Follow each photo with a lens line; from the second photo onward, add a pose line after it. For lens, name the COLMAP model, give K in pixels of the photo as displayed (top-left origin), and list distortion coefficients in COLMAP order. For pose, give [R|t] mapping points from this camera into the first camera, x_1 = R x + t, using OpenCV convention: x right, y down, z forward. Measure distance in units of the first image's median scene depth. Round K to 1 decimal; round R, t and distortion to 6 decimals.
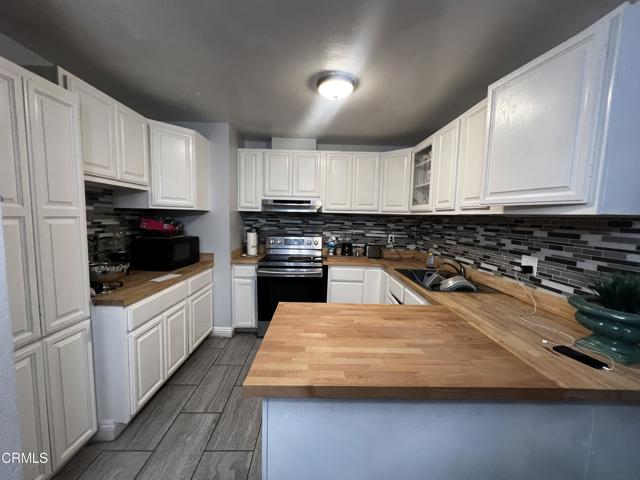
lens RADIAL K [[255.8, 0, 320.0], [0, 255.8, 240.0], [0, 0, 1]] dist [-0.000425, 0.000040]
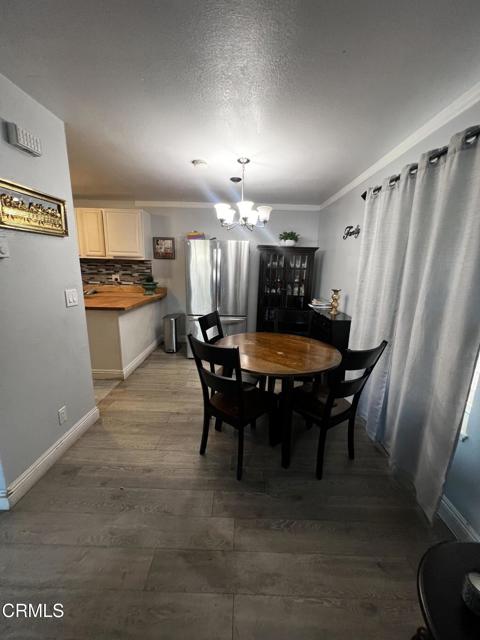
lens RADIAL K [[255.8, 0, 240.0], [0, 255.8, 320.0], [0, 0, 1]] dist [-0.000425, 0.000040]
pose [[0.032459, -0.239999, 0.970230, -1.261268], [0.068771, 0.968977, 0.237388, -0.014739], [-0.997104, 0.059018, 0.047957, -0.273057]]
